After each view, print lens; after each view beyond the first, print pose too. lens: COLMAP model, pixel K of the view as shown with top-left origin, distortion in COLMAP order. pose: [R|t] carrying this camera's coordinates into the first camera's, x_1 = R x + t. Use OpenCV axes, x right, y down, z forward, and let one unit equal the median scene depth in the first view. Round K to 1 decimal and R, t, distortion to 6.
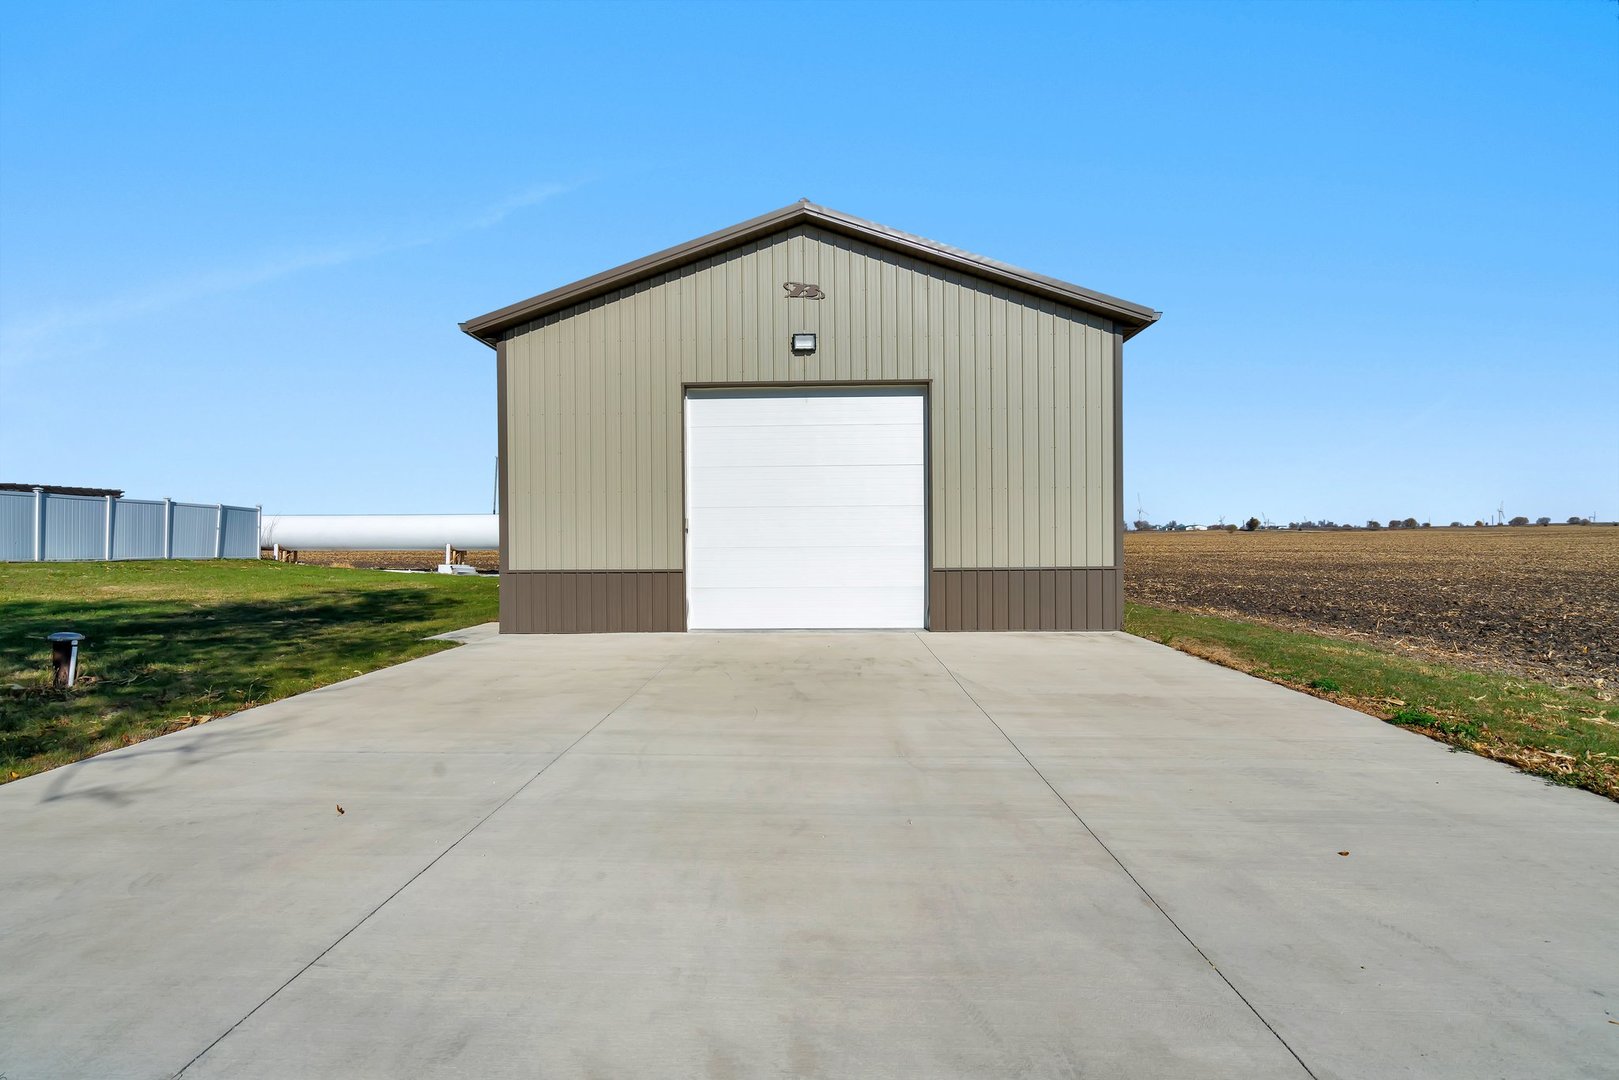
lens RADIAL K [[742.6, 0, 809.0], [0, 742.6, 545.4], [0, 0, 1]] dist [-0.005144, 0.001164]
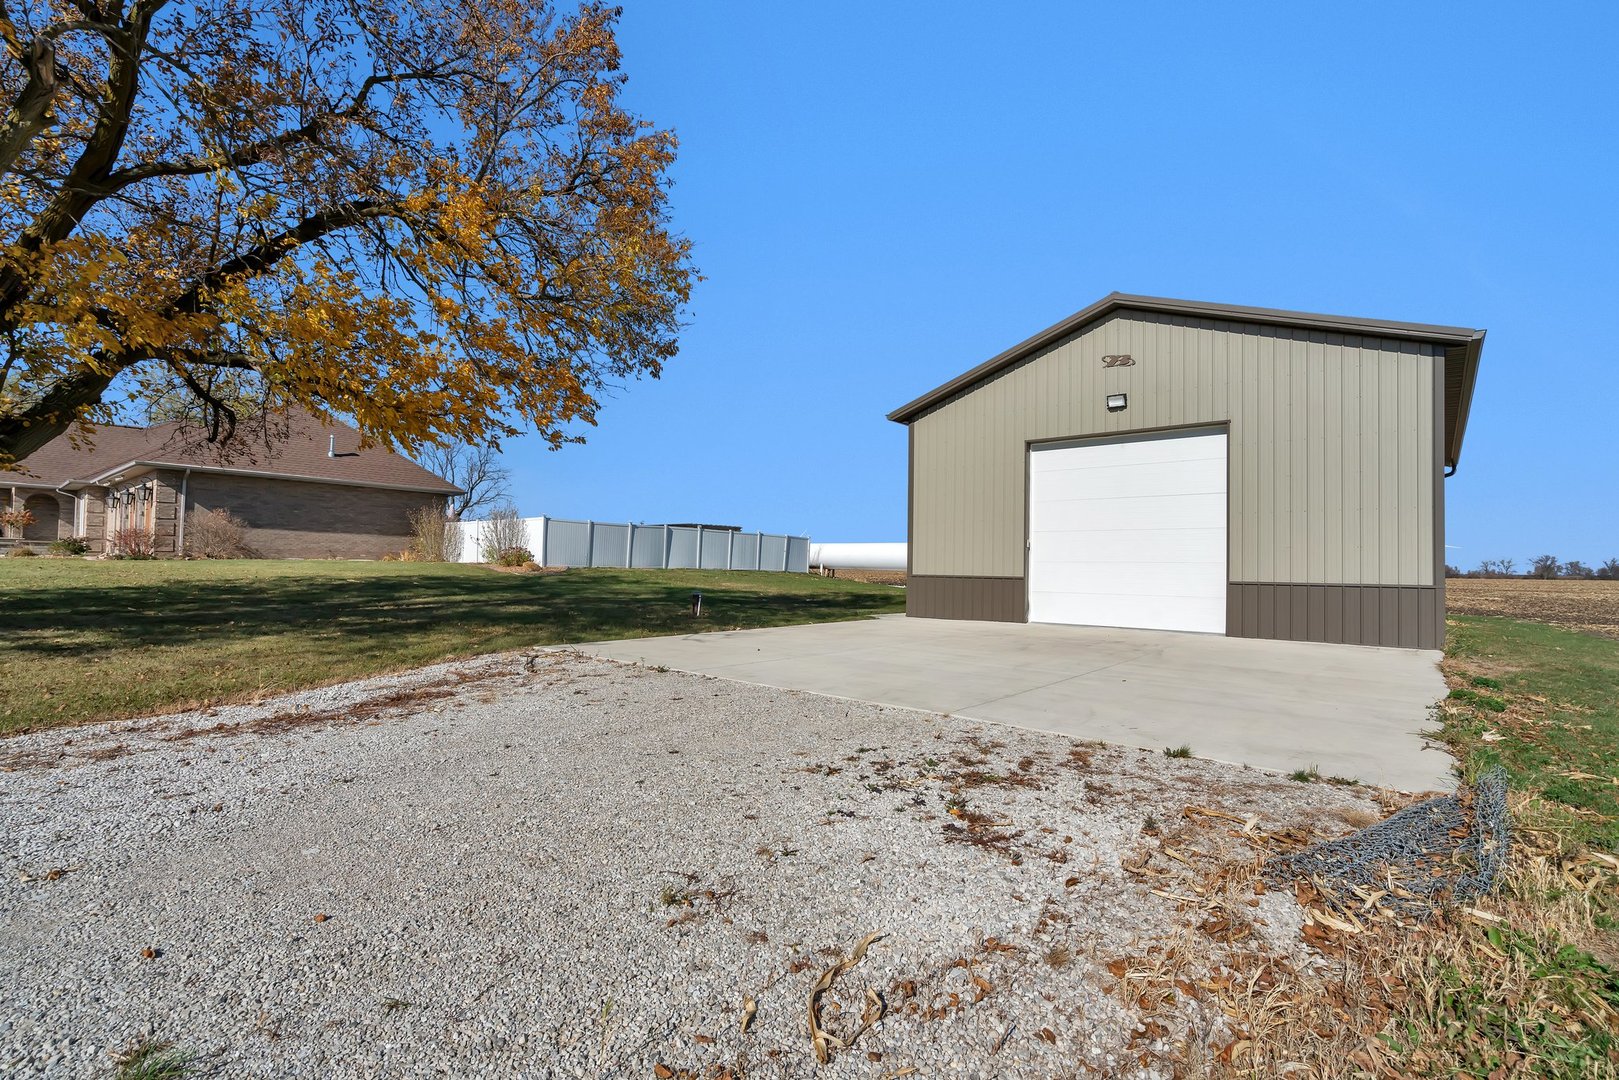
lens RADIAL K [[742.6, 0, 810.0], [0, 742.6, 541.5], [0, 0, 1]] dist [-0.005144, 0.001164]
pose [[0.786801, -0.003085, -0.617199, 0.358706], [-0.025664, 0.998959, -0.037711, 0.028381], [0.616673, 0.045511, 0.785903, -0.311185]]
